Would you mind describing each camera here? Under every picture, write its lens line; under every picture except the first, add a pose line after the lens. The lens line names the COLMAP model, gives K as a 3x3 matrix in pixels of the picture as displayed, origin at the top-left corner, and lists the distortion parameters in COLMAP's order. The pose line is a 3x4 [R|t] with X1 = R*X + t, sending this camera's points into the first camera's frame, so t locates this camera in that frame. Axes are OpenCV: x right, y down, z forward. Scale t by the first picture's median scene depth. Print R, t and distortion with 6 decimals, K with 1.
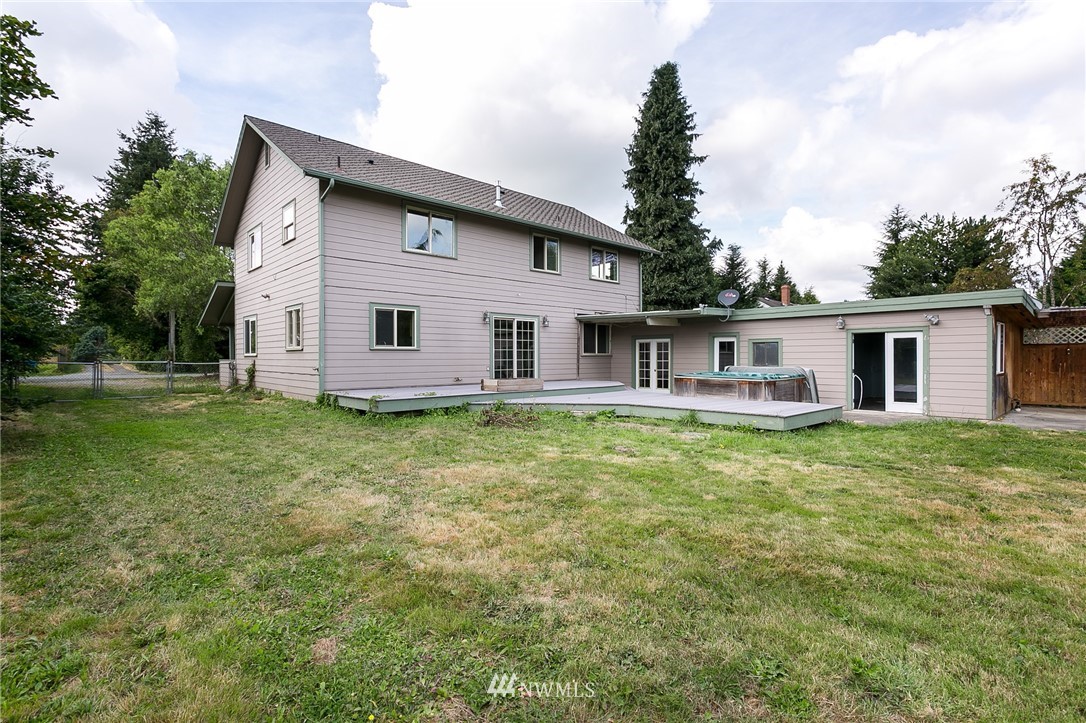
lens RADIAL K [[514.8, 0, 540.9], [0, 514.8, 360.6], [0, 0, 1]] dist [-0.001345, 0.002524]
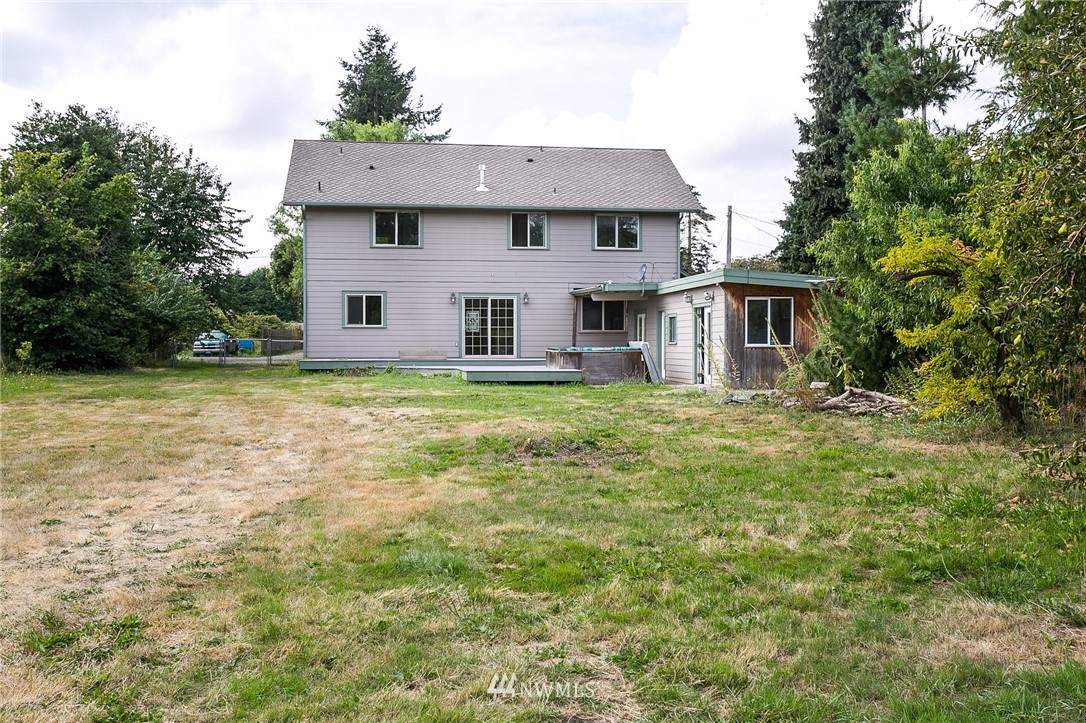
lens RADIAL K [[1123.7, 0, 543.6], [0, 1123.7, 360.4], [0, 0, 1]] dist [0.011271, 0.000000]
pose [[0.823932, 0.009424, -0.566610, 1.214247], [-0.004926, 0.999943, 0.009468, 0.022453], [0.566667, -0.005010, 0.823932, -0.745094]]
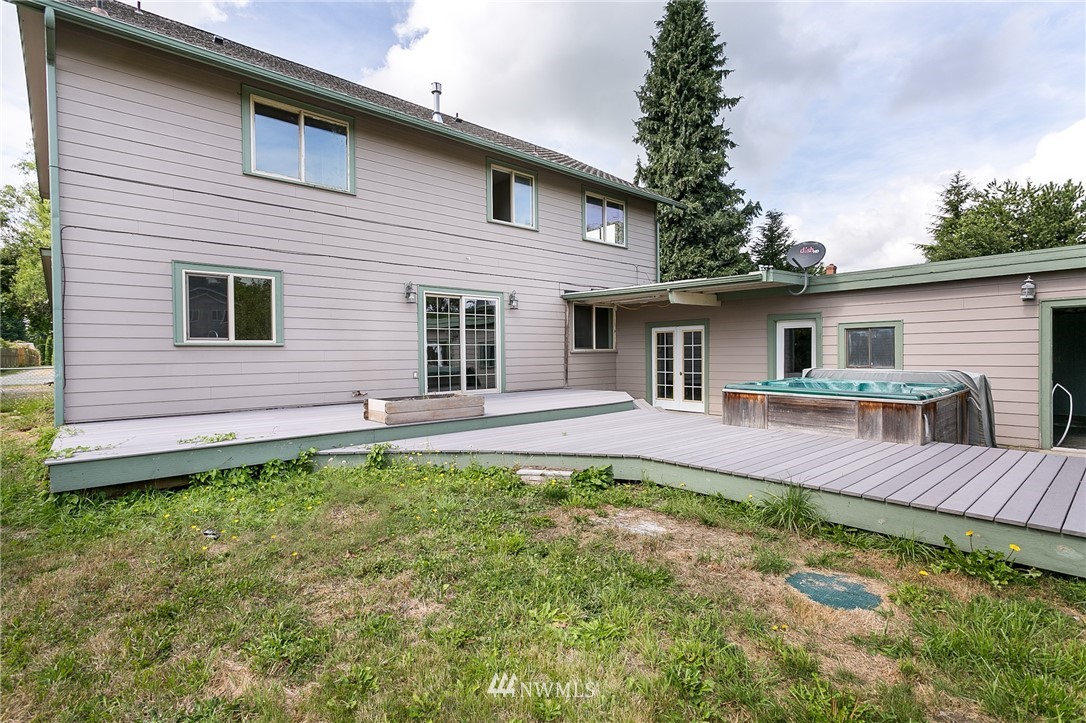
lens RADIAL K [[514.8, 0, 542.8], [0, 514.8, 359.3], [0, 0, 1]] dist [-0.001345, 0.002524]
pose [[0.999701, -0.008184, -0.023059, 0.057900], [0.008304, 0.999952, 0.005125, -0.004552], [0.023016, -0.005315, 0.999721, 0.327997]]
